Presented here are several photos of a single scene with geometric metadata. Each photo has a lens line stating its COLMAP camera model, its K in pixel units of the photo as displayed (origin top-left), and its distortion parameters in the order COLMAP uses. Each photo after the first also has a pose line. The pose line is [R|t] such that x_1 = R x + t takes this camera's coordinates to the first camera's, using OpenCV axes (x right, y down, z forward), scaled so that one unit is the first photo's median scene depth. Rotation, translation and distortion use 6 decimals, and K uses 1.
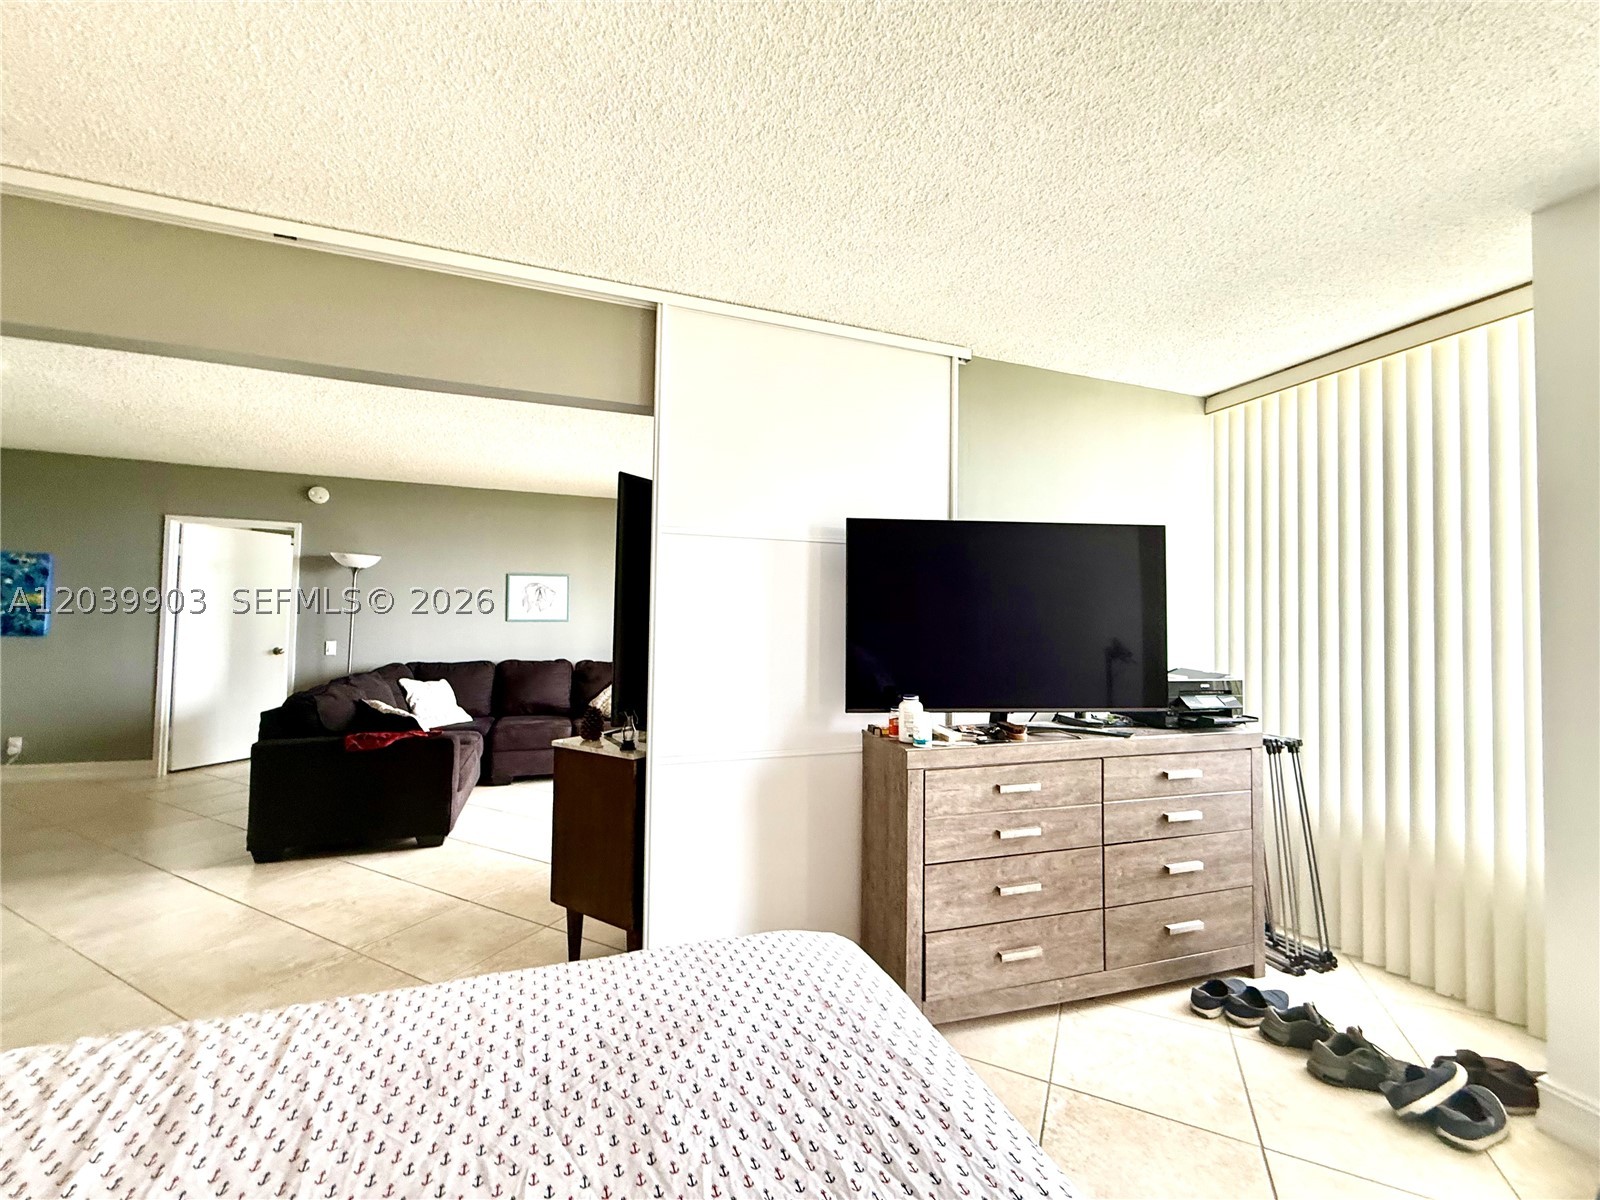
lens RADIAL K [[639.4, 0, 796.2], [0, 639.4, 598.6], [0, 0, 1]] dist [0.004890, -0.000396]
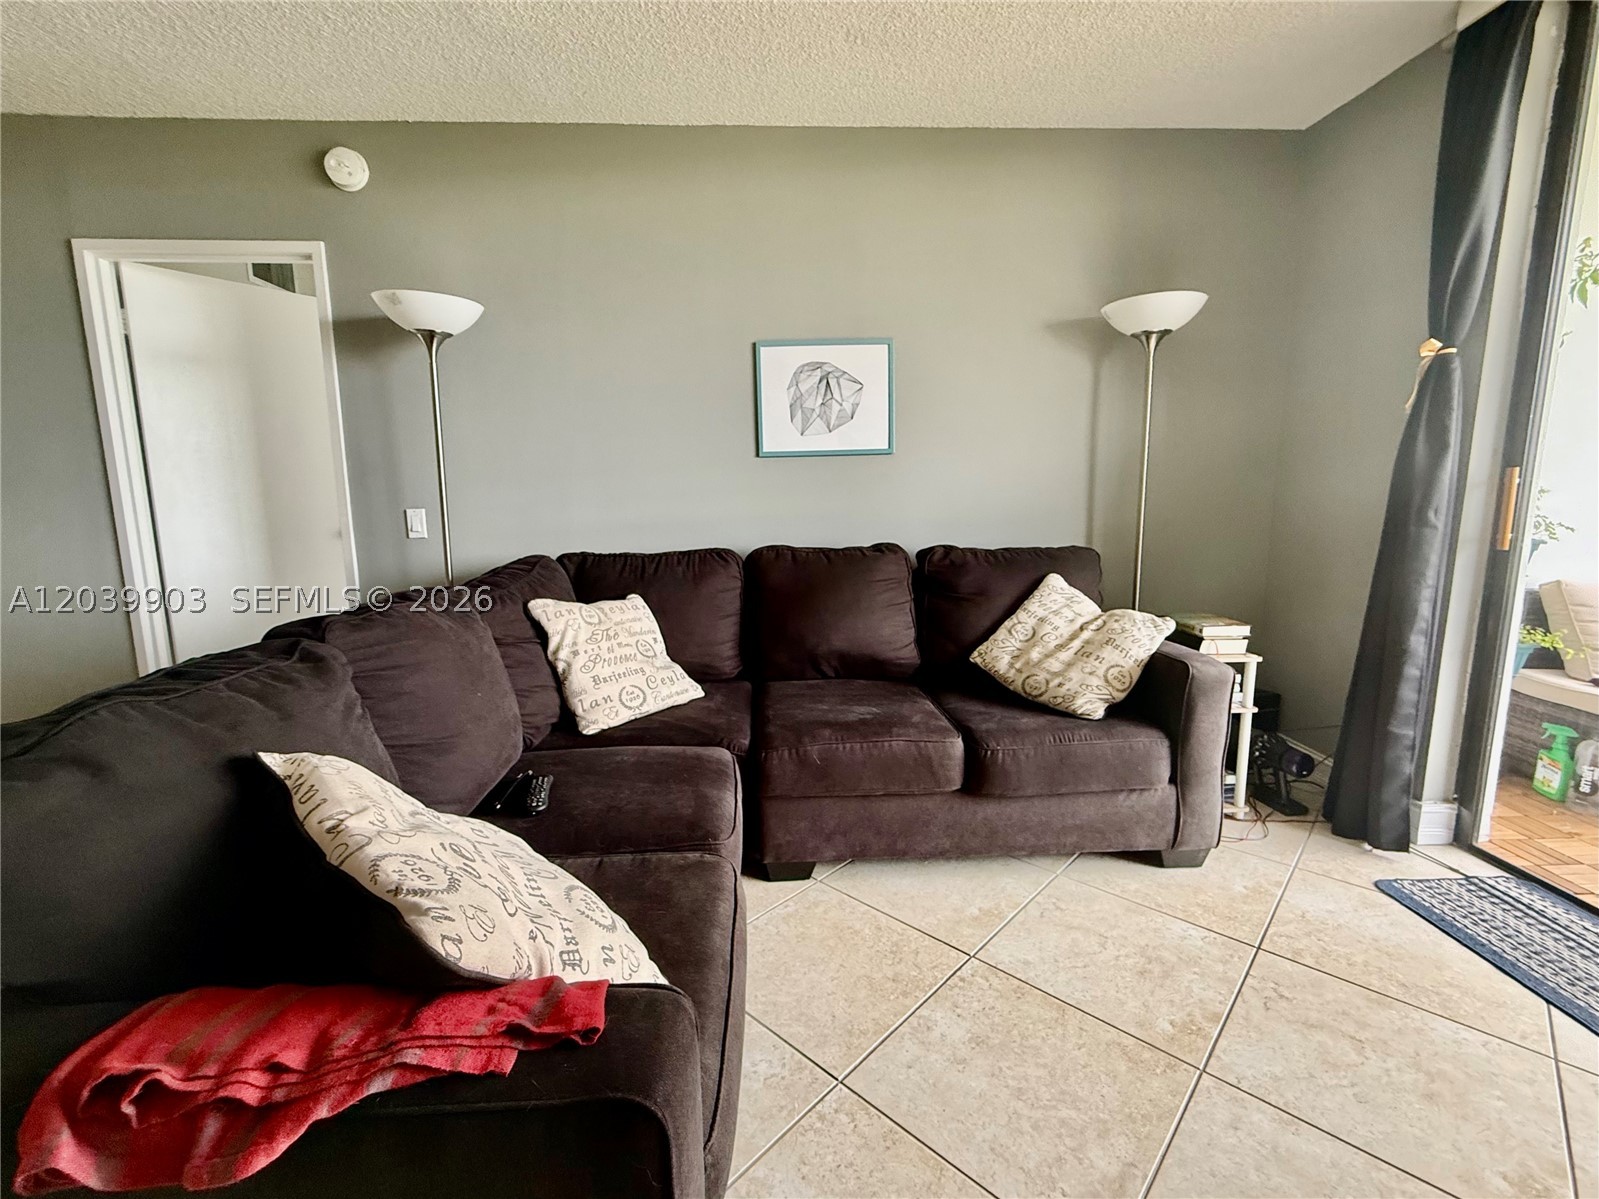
lens RADIAL K [[639.0, 0, 795.7], [0, 639.0, 598.1], [0, 0, 1]] dist [0.004890, -0.000396]
pose [[0.957425, 0.019349, -0.288033, -0.331359], [0.035635, 0.982199, 0.184430, 0.055075], [0.286474, -0.186842, 0.939693, 0.639453]]
